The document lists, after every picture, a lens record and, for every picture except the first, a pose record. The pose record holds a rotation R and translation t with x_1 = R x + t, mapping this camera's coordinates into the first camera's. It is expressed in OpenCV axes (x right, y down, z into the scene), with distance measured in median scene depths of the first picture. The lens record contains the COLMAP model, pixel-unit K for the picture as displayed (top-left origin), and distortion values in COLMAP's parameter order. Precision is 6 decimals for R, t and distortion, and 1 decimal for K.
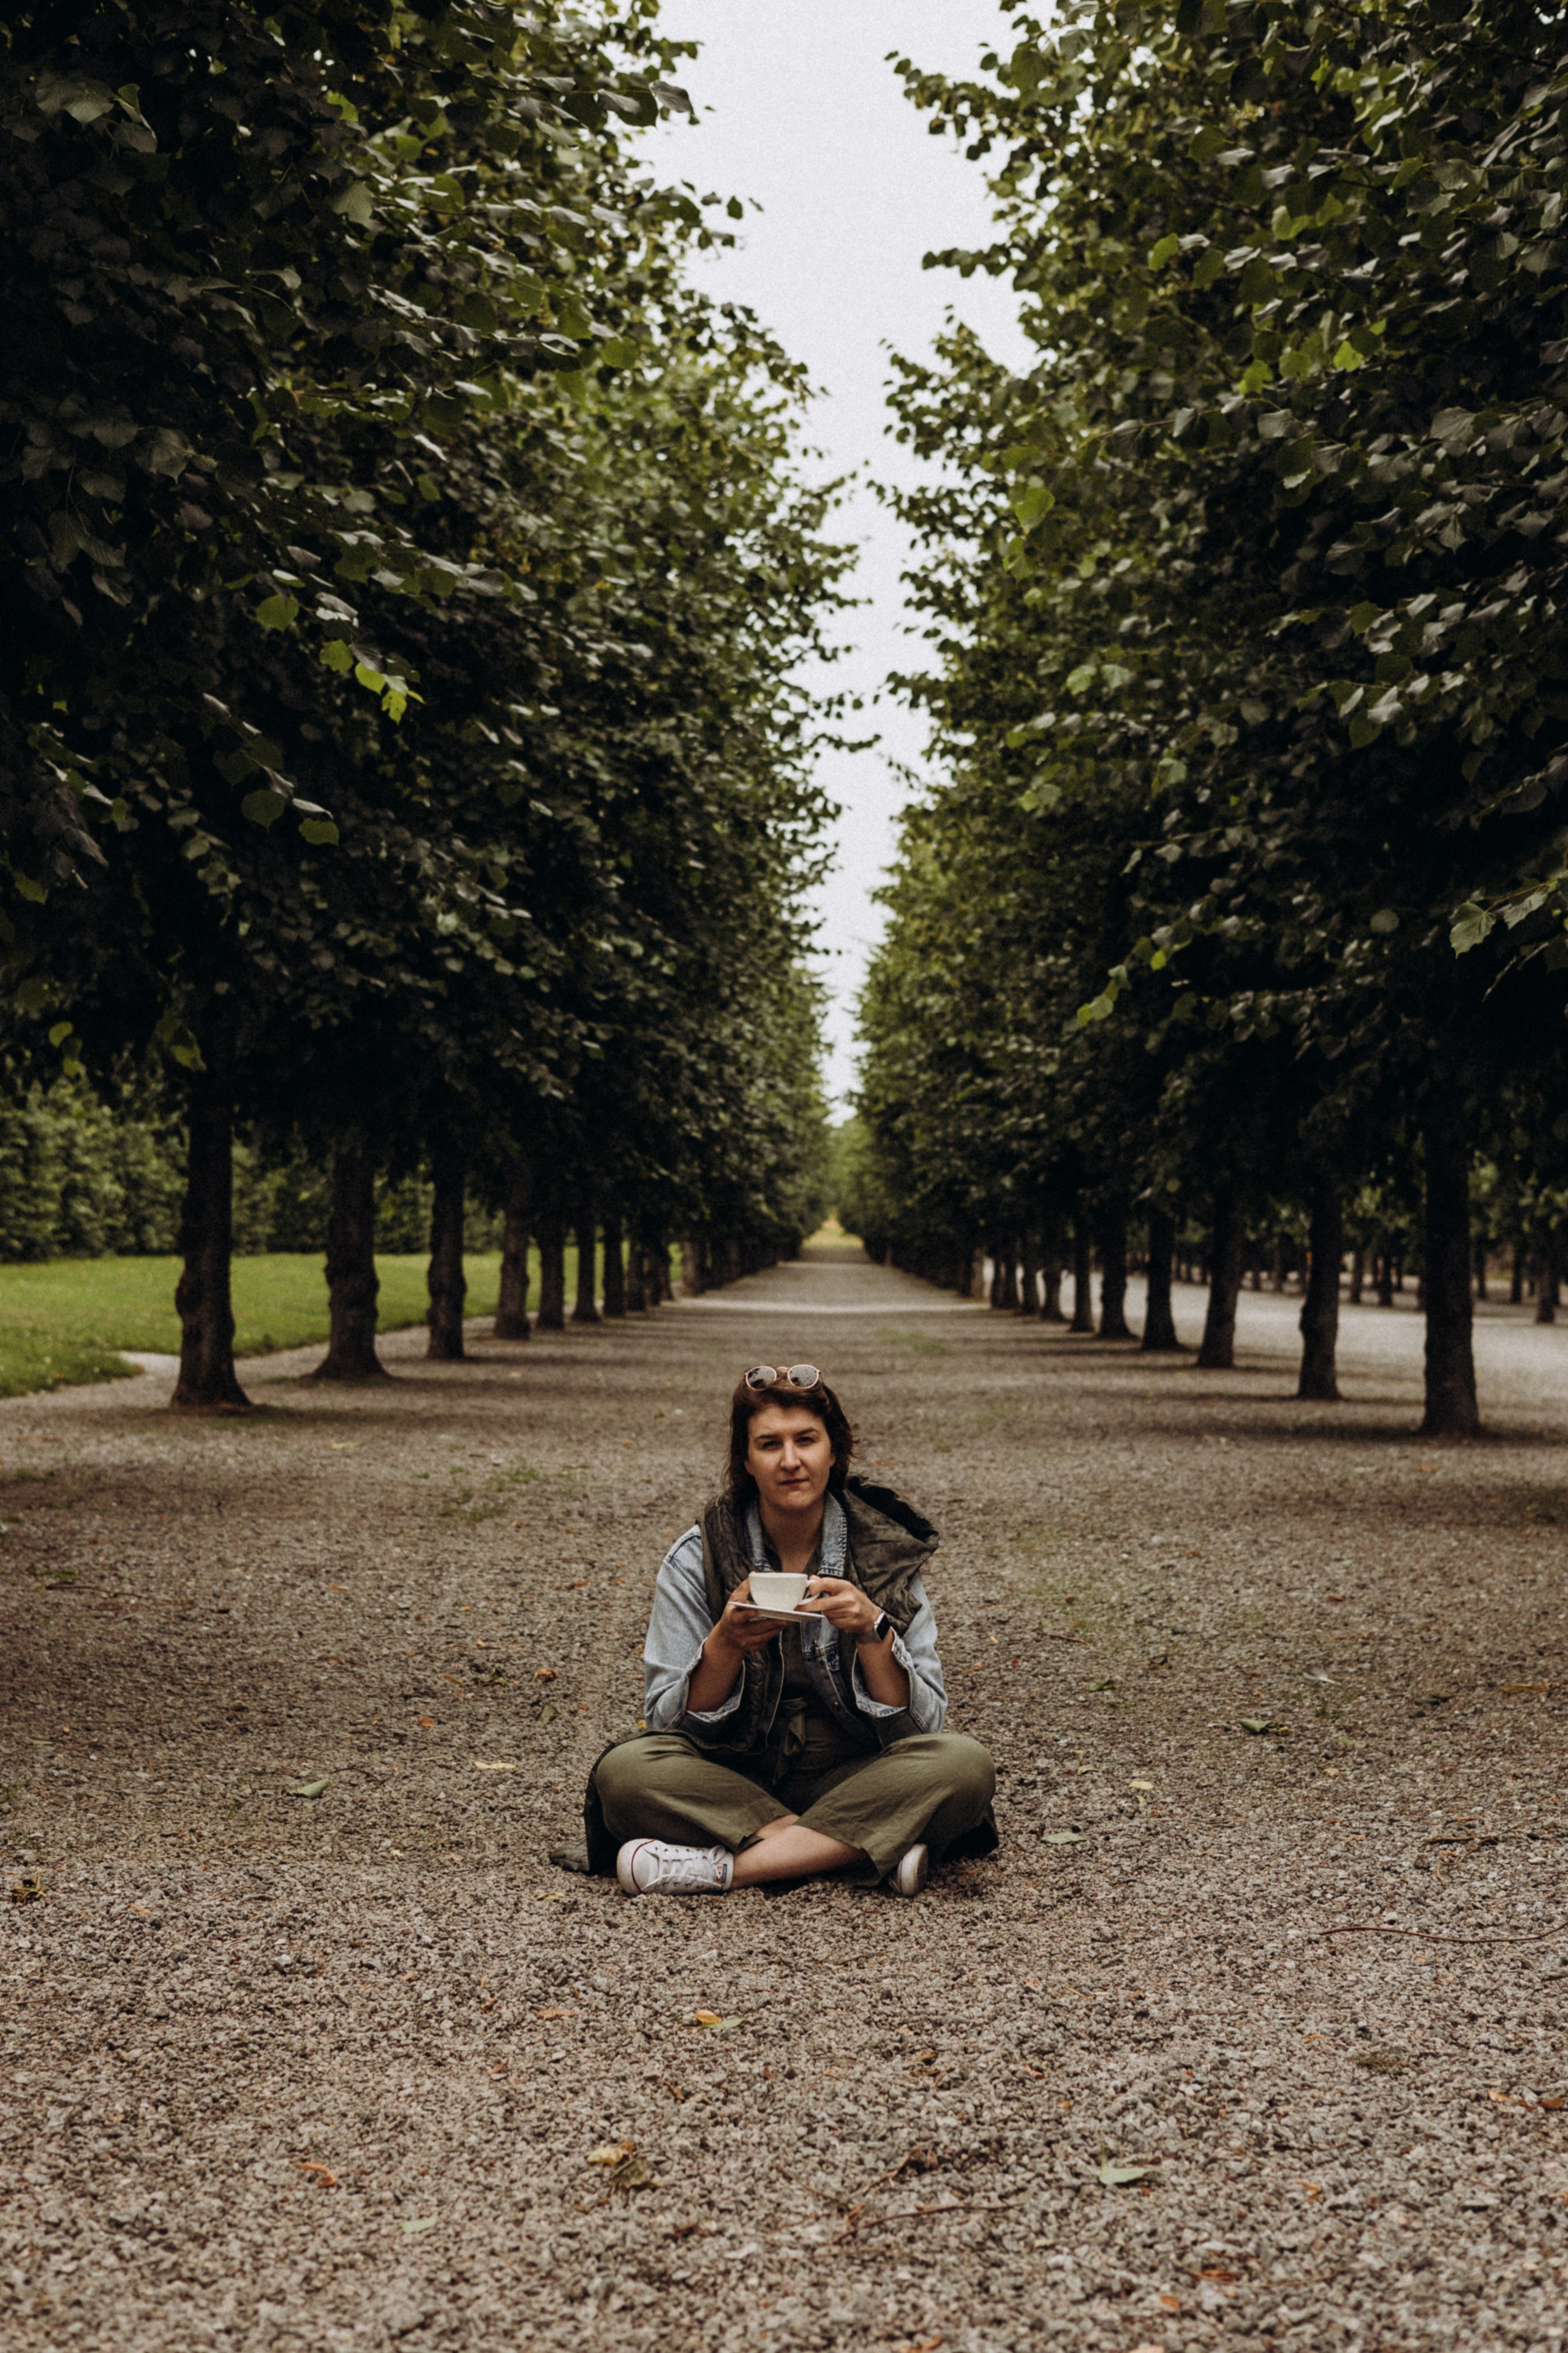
lens RADIAL K [[3375.6, 0, 784.0], [0, 3375.6, 1176.5], [0, 0, 1]] dist [0.022776, -0.034444]
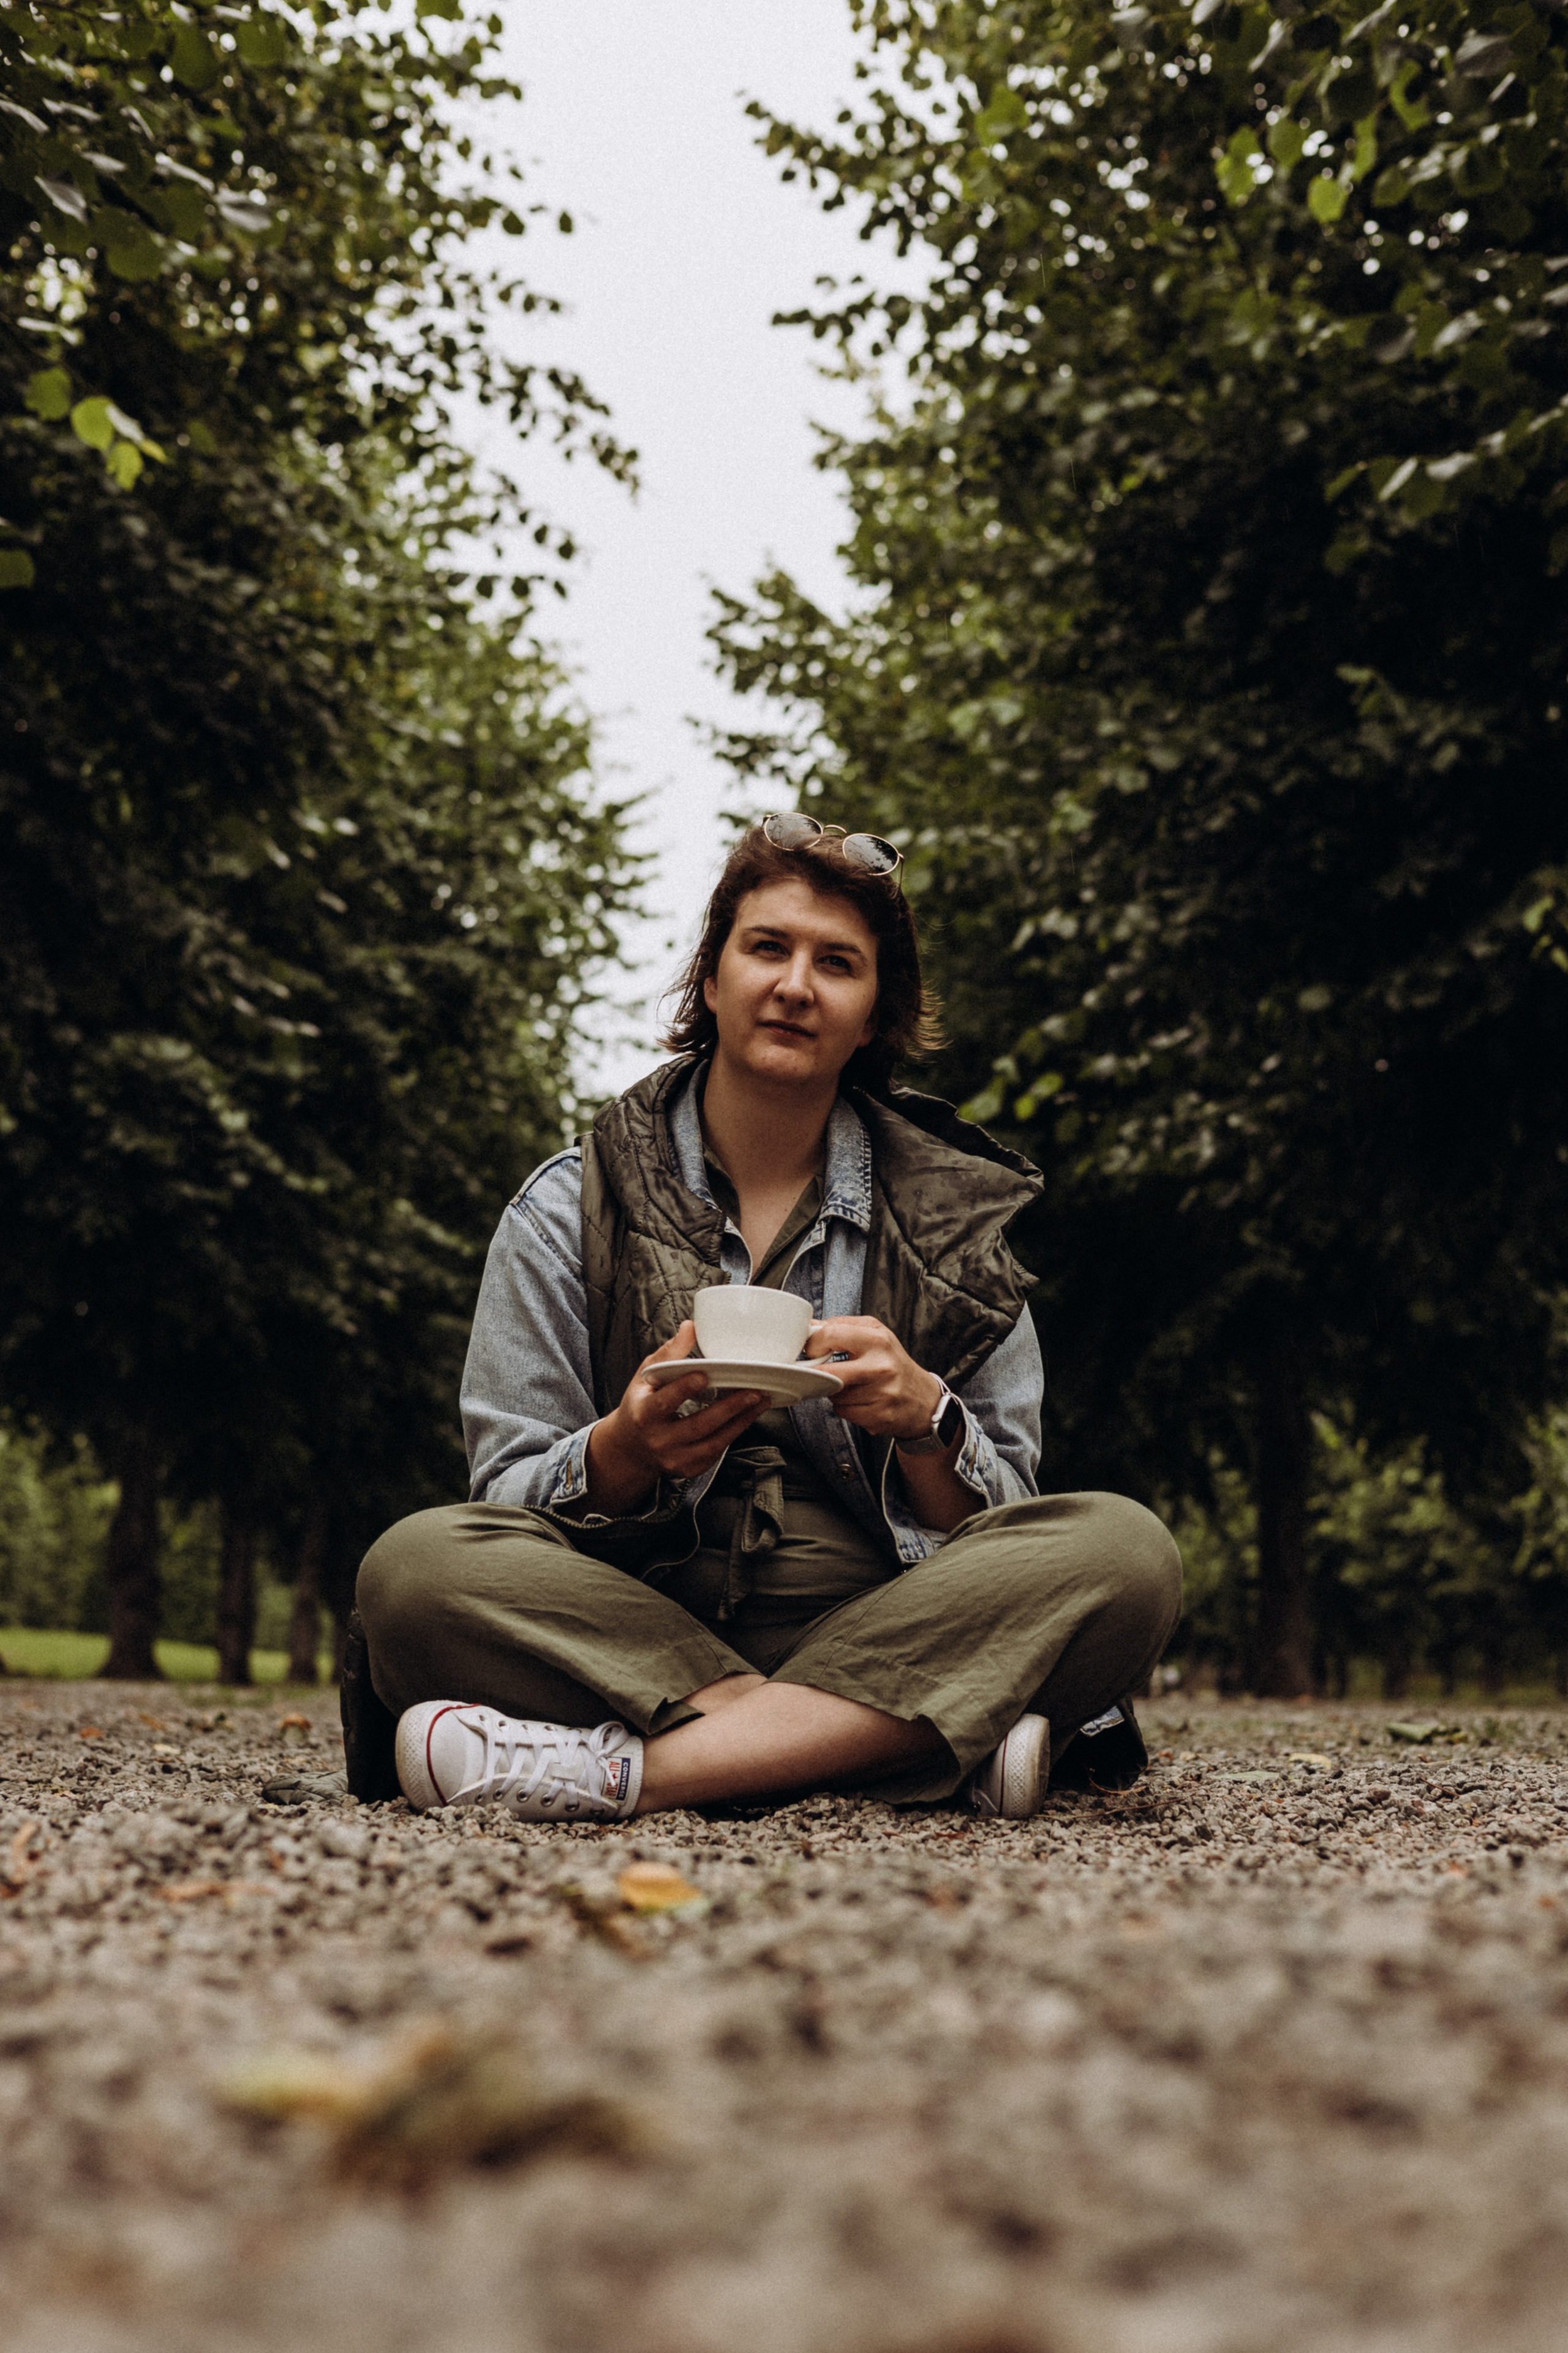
lens RADIAL K [[3375.6, 0, 784.0], [0, 3375.6, 1176.5], [0, 0, 1]] dist [0.022776, -0.034444]
pose [[0.998138, 0.014141, 0.059332, -0.005847], [-0.008694, 0.995807, -0.091070, 0.039267], [-0.060371, 0.090384, 0.994075, 0.123585]]
